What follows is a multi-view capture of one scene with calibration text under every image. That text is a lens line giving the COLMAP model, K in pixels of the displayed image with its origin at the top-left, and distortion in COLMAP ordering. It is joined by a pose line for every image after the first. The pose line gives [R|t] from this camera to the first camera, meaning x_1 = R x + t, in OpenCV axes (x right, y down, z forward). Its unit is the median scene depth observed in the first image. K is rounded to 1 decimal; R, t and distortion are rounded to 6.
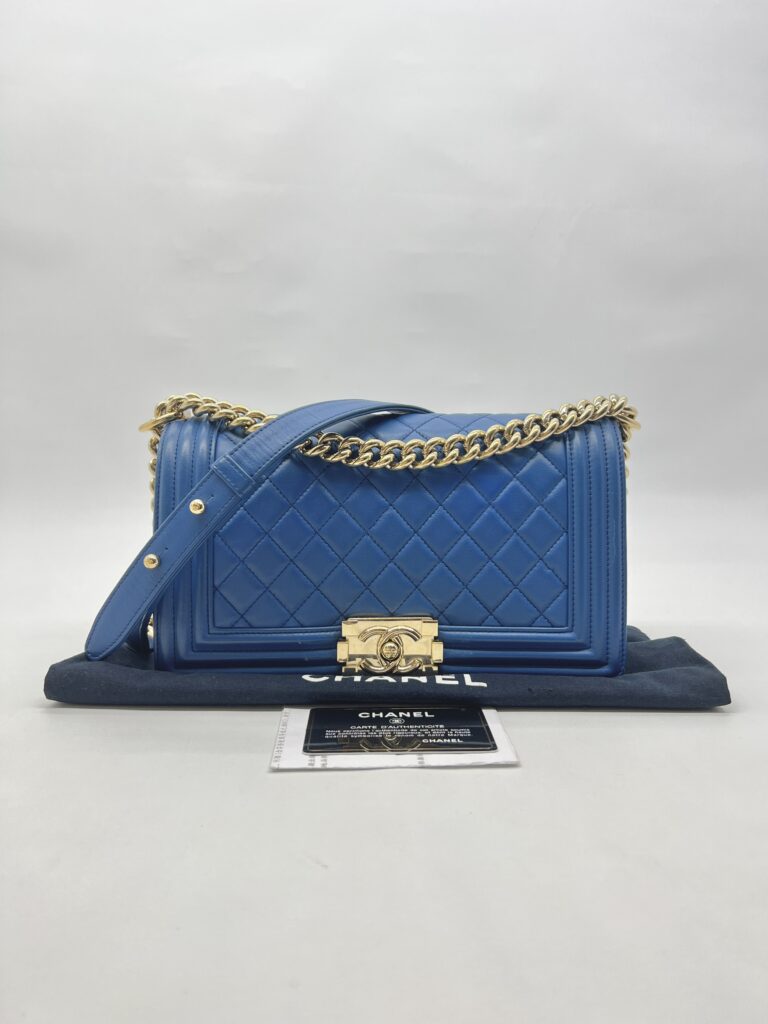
lens RADIAL K [[785.4, 0, 385.2], [0, 785.4, 514.1], [0, 0, 1]] dist [-0.009955, -0.005873]
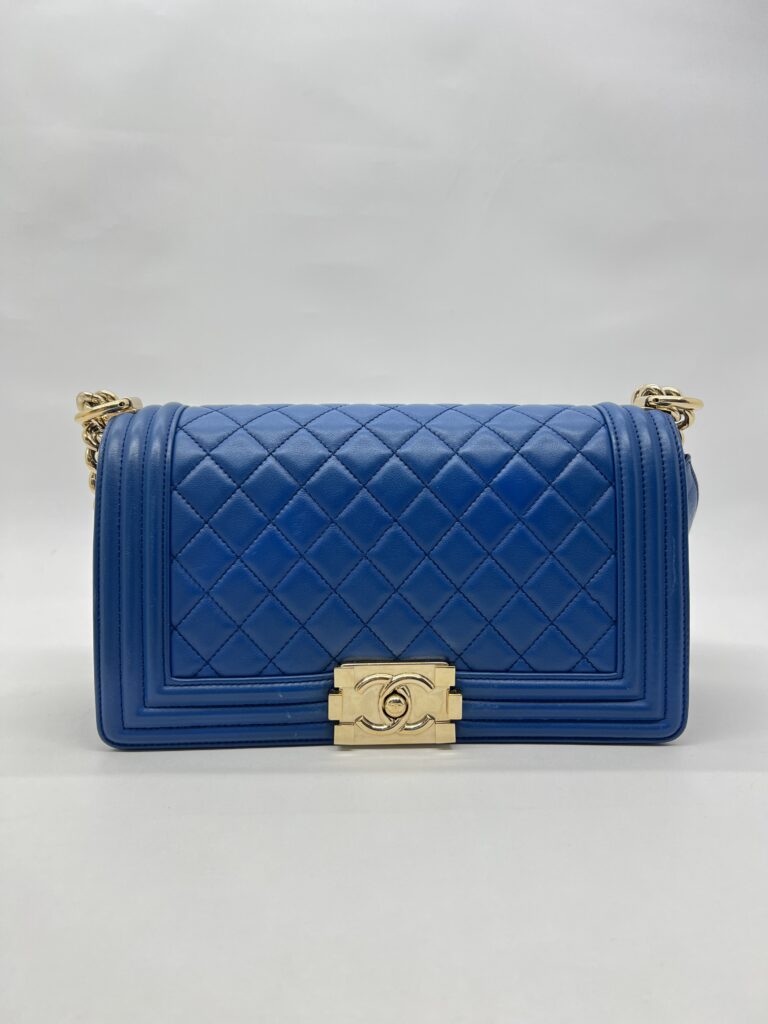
lens RADIAL K [[785.4, 0, 392.3], [0, 785.4, 510.5], [0, 0, 1]] dist [-0.009955, -0.005873]
pose [[0.999667, -0.001292, 0.025773, -0.016461], [0.000914, 0.999892, 0.014688, -0.033622], [-0.025789, -0.014660, 0.999560, 0.207350]]
